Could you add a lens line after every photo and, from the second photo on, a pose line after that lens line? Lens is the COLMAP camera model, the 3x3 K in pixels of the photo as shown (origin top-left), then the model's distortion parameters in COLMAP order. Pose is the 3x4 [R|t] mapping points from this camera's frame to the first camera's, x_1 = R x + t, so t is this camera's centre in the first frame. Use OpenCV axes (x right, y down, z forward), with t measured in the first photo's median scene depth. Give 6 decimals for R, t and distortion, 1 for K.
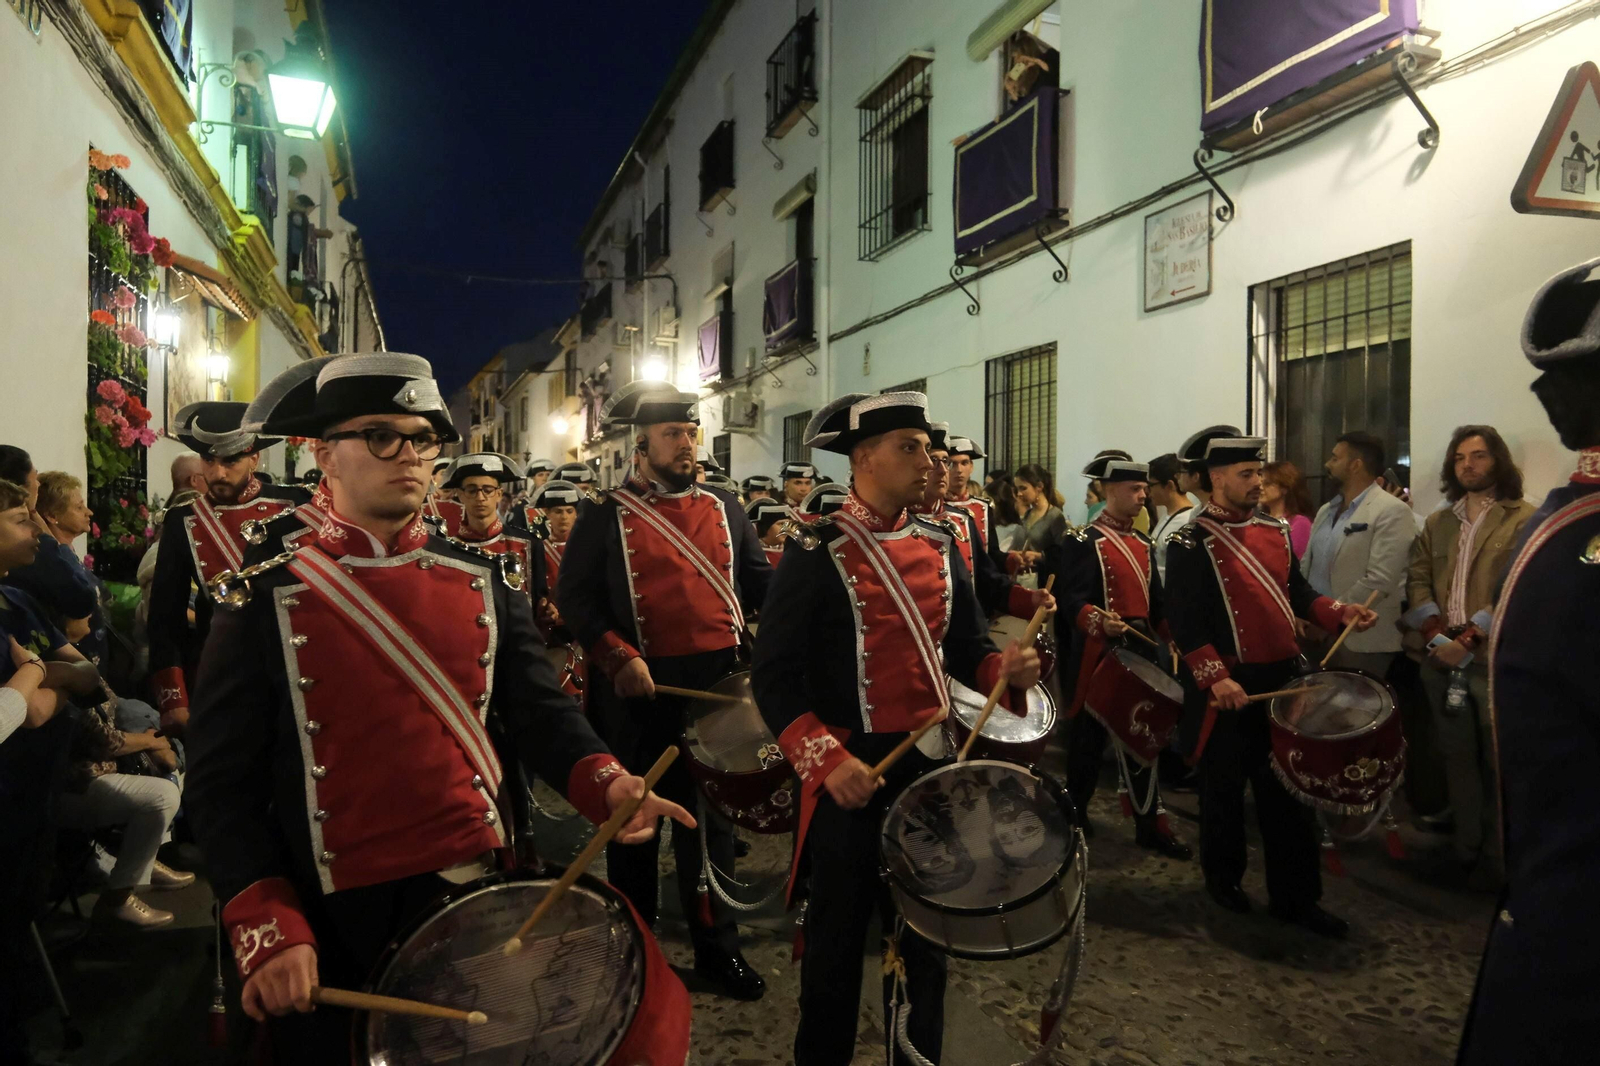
lens RADIAL K [[1060.0, 0, 795.7], [0, 1060.0, 531.0], [0, 0, 1]] dist [-0.008963, -0.001057]
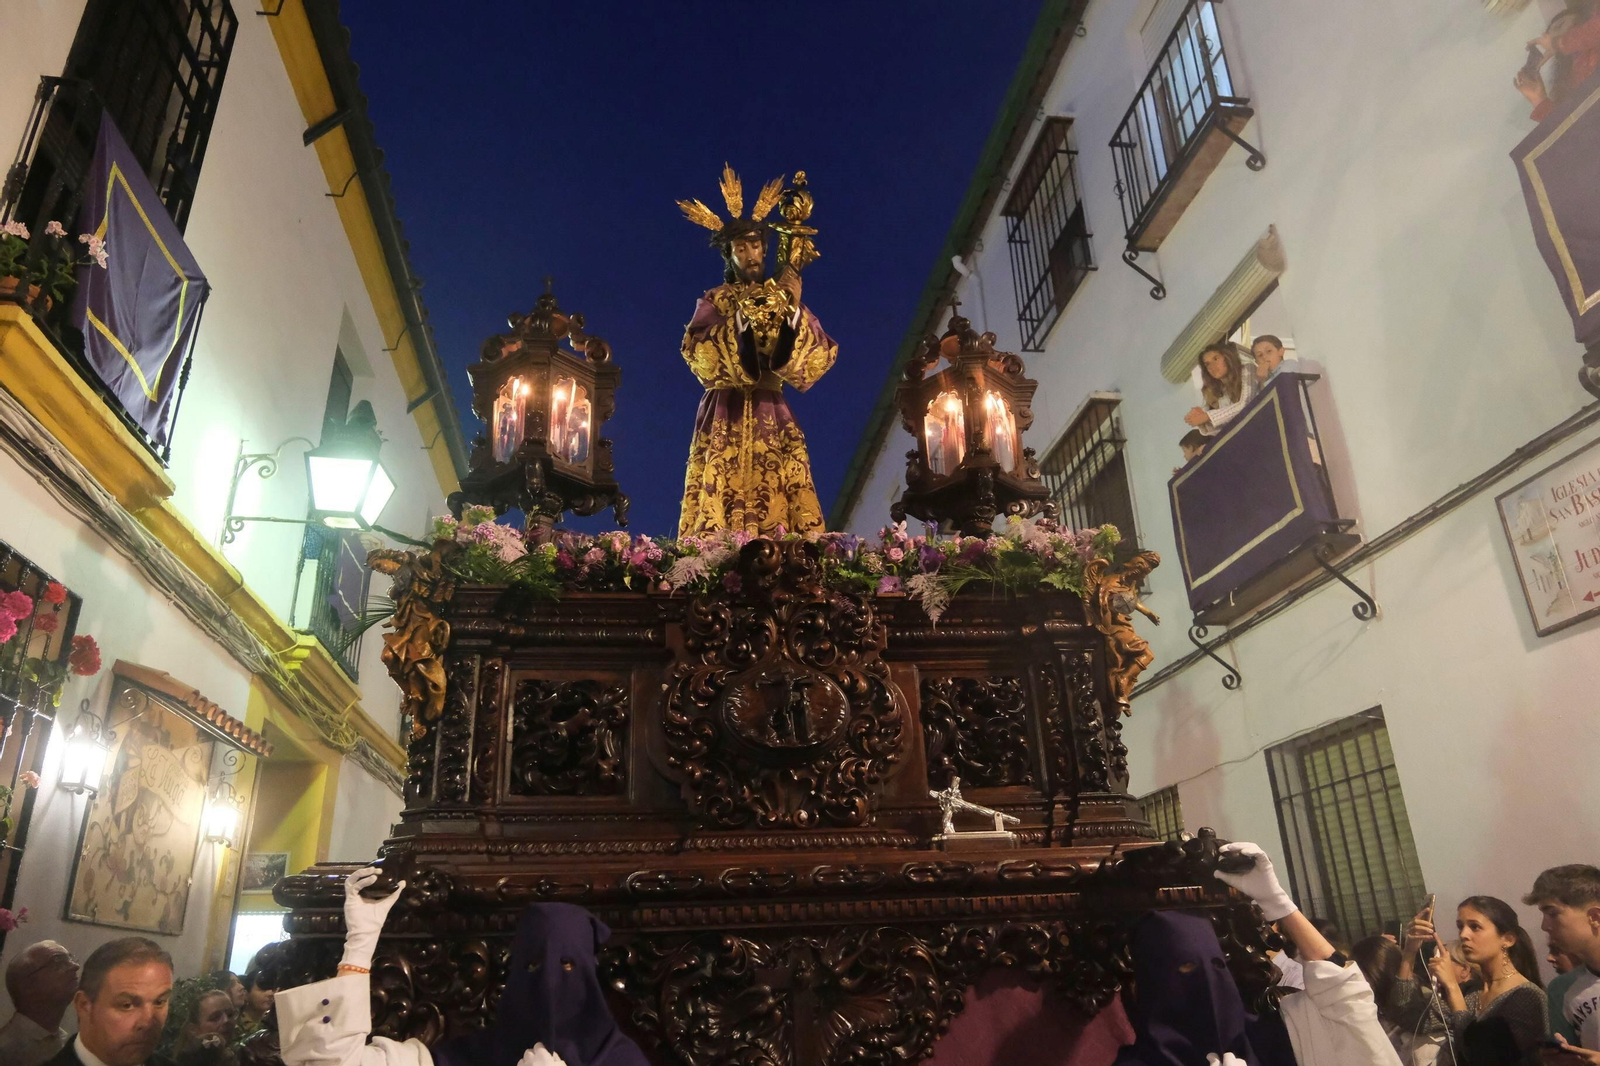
lens RADIAL K [[1063.0, 0, 797.2], [0, 1063.0, 547.3], [0, 0, 1]] dist [-0.010744, 0.005430]
pose [[0.980042, -0.106848, -0.167635, 0.006734], [0.032955, 0.918927, -0.393049, -0.015000], [0.196041, 0.379680, 0.904108, 0.209925]]
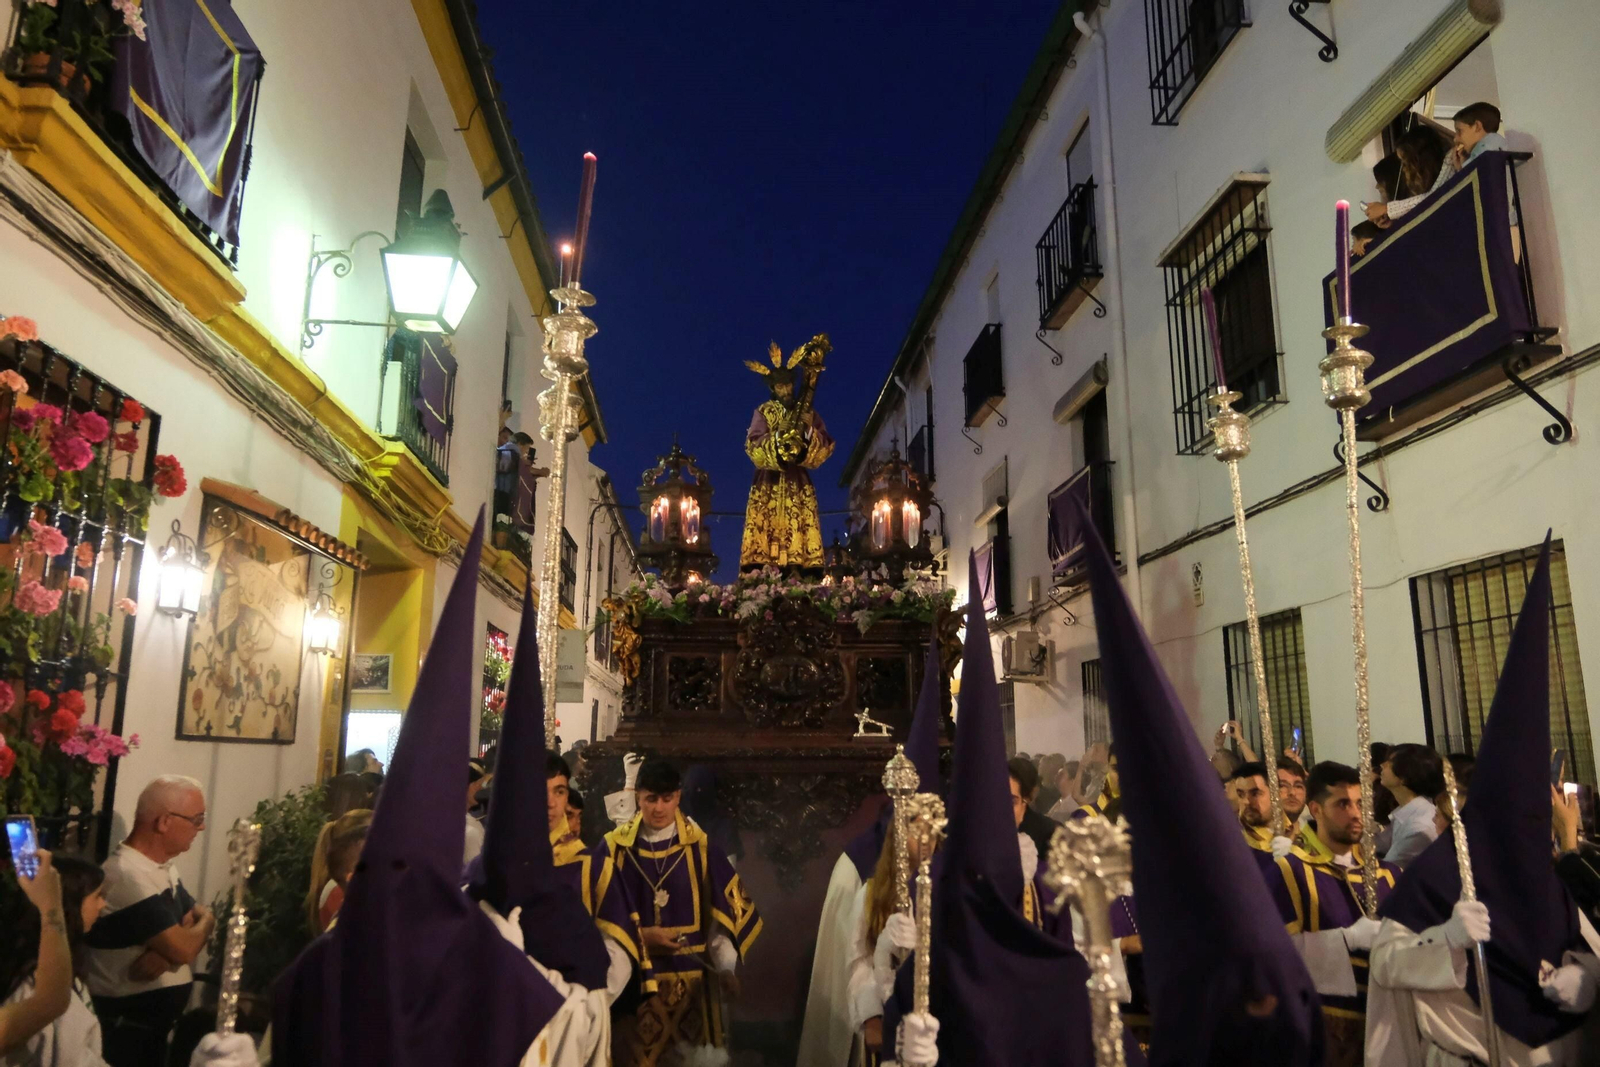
lens RADIAL K [[1060.0, 0, 795.7], [0, 1060.0, 531.5], [0, 0, 1]] dist [-0.008963, -0.001057]
pose [[0.965948, -0.057701, -0.252219, -0.015729], [0.001278, 0.975868, -0.218357, -0.039501], [0.258732, 0.210599, 0.942712, 0.237691]]
